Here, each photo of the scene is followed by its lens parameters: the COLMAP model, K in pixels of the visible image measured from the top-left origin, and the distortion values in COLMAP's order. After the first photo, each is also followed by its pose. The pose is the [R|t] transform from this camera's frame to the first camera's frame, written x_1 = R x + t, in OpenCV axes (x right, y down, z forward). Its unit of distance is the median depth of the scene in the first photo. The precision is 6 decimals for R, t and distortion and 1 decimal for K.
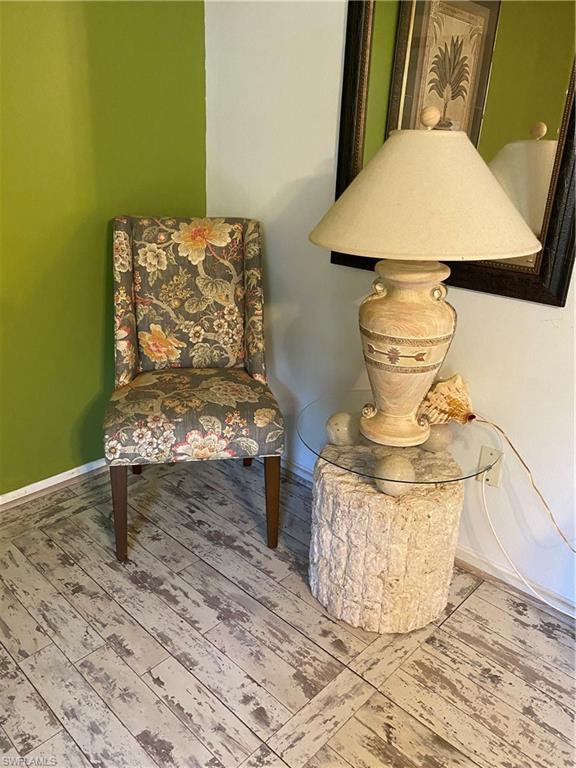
lens RADIAL K [[584.4, 0, 287.4], [0, 584.4, 388.9], [0, 0, 1]] dist [0.022236, -0.014498]
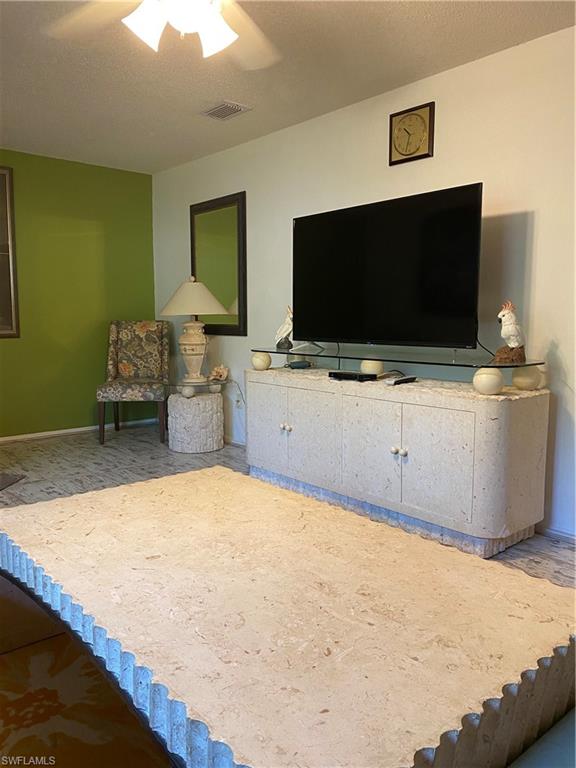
lens RADIAL K [[584.4, 0, 289.1], [0, 584.4, 380.4], [0, 0, 1]] dist [0.022236, -0.014498]
pose [[0.994689, -0.031002, -0.098147, 0.723799], [0.002482, 0.960507, -0.278244, 0.677491], [0.102897, 0.276522, 0.955483, -1.309284]]
